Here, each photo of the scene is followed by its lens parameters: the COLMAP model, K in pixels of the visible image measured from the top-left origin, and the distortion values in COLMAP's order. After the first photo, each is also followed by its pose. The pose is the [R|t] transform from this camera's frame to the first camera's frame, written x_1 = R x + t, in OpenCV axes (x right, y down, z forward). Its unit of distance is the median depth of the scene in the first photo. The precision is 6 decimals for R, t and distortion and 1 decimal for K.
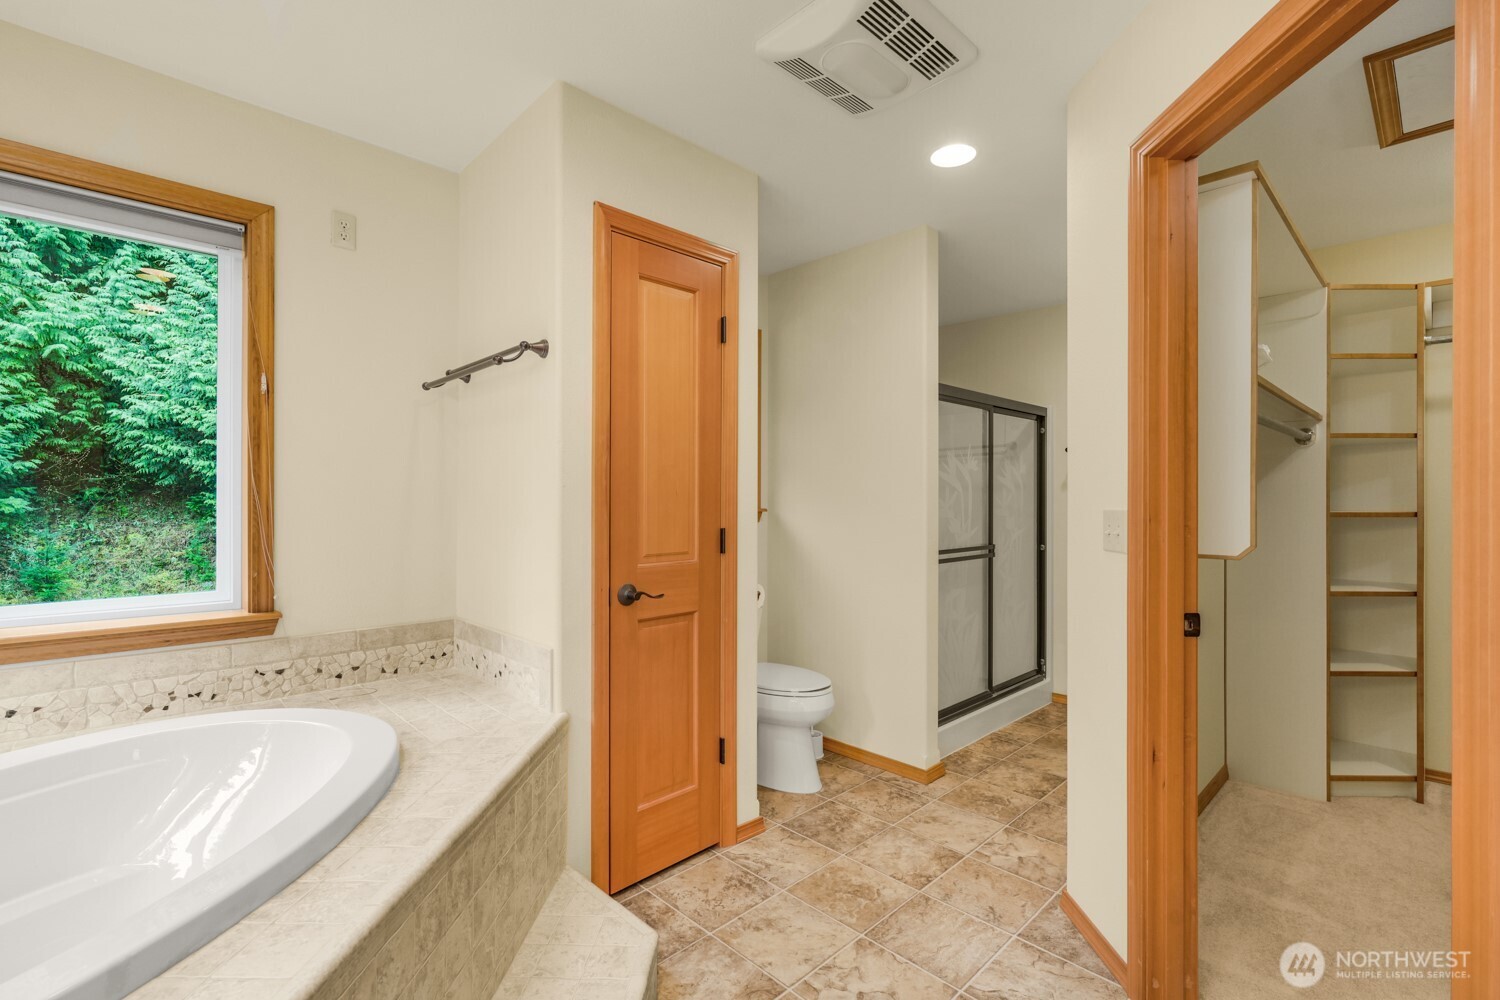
lens RADIAL K [[664.3, 0, 750.0], [0, 664.3, 500.0], [0, 0, 1]] dist [0.000932, 0.000436]
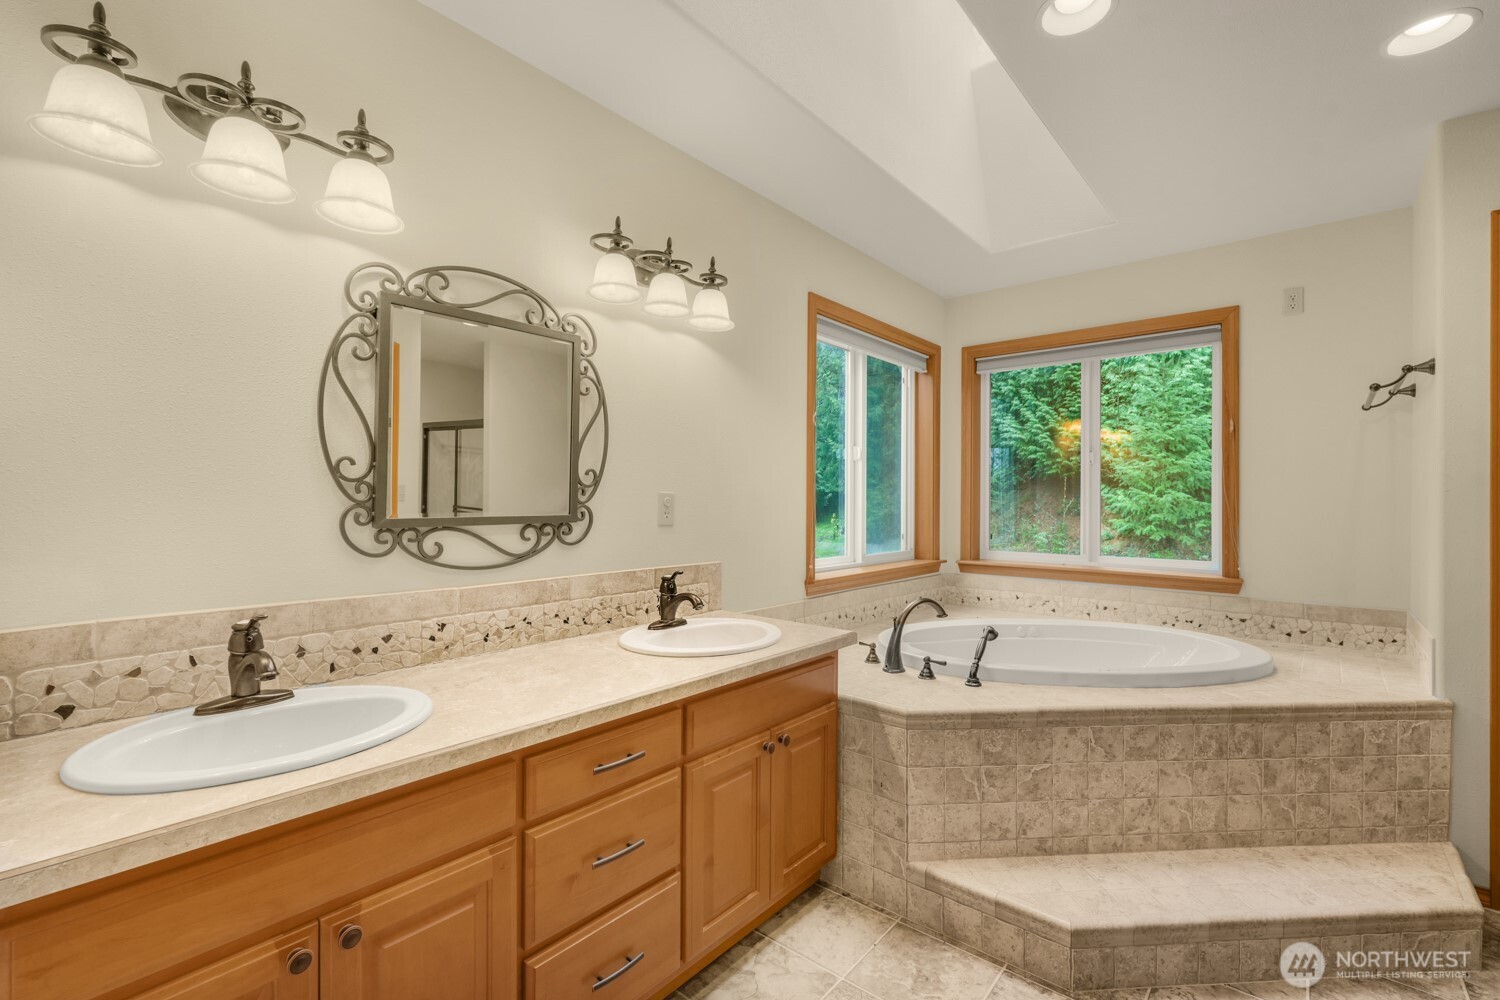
lens RADIAL K [[666.7, 0, 717.1], [0, 666.7, 500.8], [0, 0, 1]] dist [0.001160, 0.000204]
pose [[0.048892, -0.001311, -0.998803, 0.704146], [-0.004595, 0.999988, -0.001537, 0.002501], [0.998794, 0.004665, 0.048885, -0.230066]]
